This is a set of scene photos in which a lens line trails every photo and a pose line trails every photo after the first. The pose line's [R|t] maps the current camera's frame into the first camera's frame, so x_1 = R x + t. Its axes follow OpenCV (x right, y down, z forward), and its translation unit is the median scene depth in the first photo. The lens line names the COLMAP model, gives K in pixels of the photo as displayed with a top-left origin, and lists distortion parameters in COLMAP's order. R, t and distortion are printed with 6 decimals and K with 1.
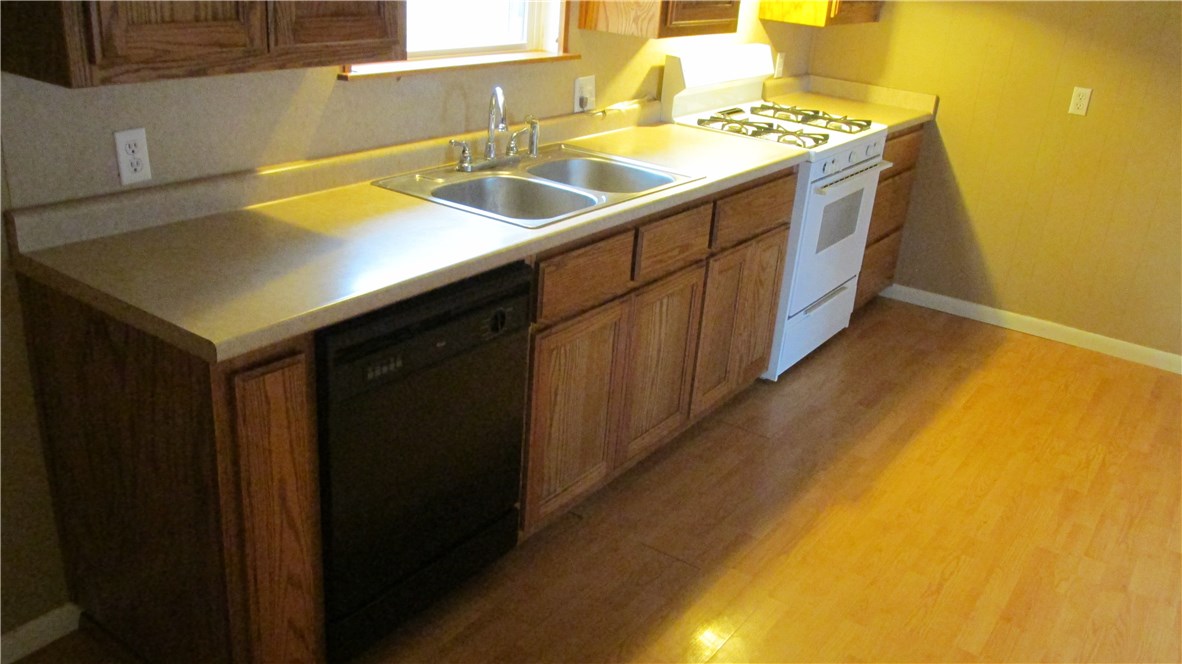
lens RADIAL K [[991.2, 0, 591.0], [0, 991.2, 332.0], [0, 0, 1]] dist [-0.086824, 0.000911]
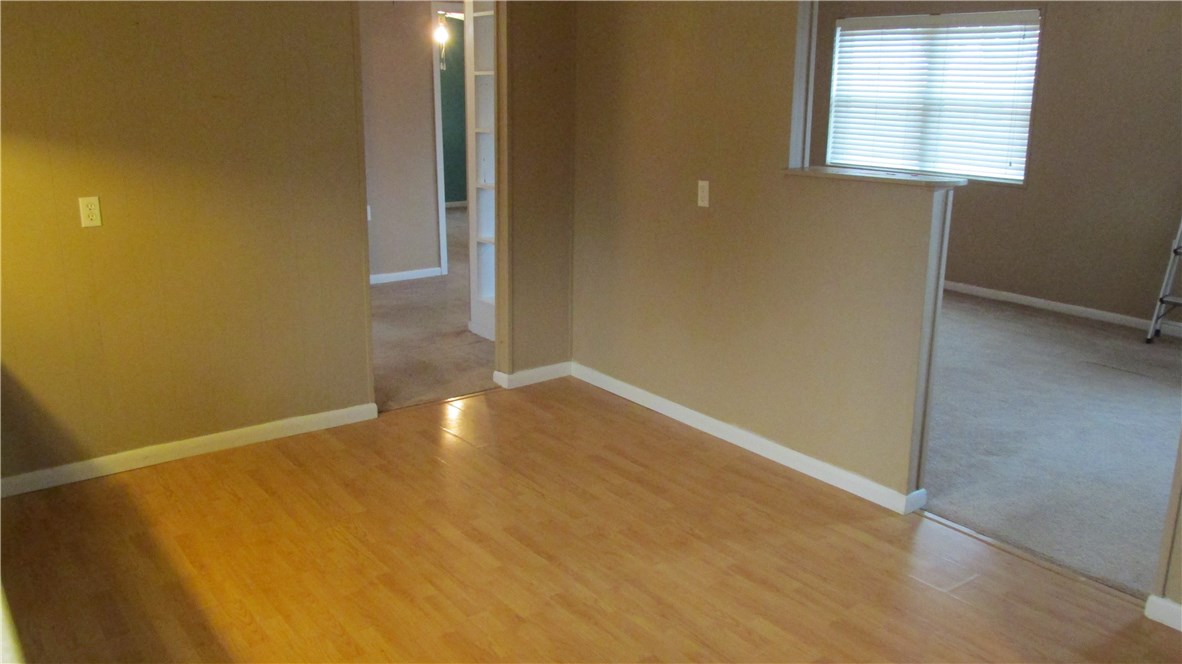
lens RADIAL K [[991.2, 0, 591.0], [0, 991.2, 332.0], [0, 0, 1]] dist [-0.086824, 0.000911]
pose [[0.299114, -0.309203, 0.902732, -0.231964], [0.376705, 0.907466, 0.186006, -0.145808], [-0.876712, 0.284427, 0.387914, 0.304396]]
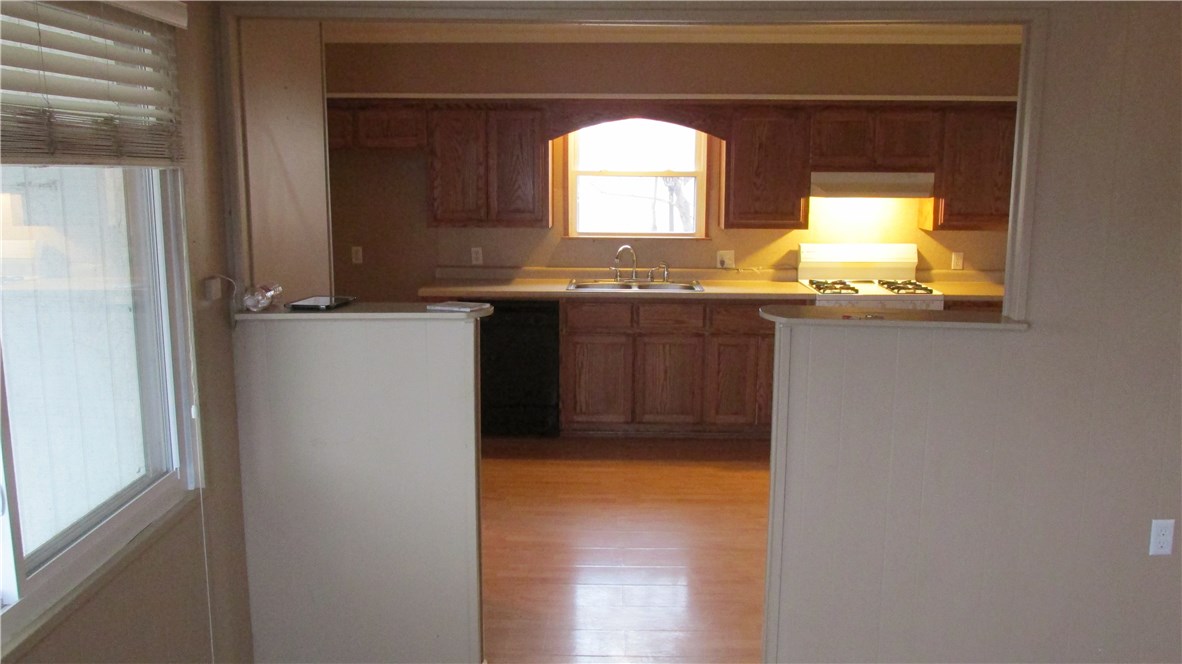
lens RADIAL K [[991.2, 0, 591.0], [0, 991.2, 332.0], [0, 0, 1]] dist [-0.086824, 0.000911]
pose [[0.574964, 0.072090, -0.814996, 1.480061], [-0.276194, 0.954740, -0.110398, 0.190085], [0.770151, 0.288572, 0.568853, -0.282604]]
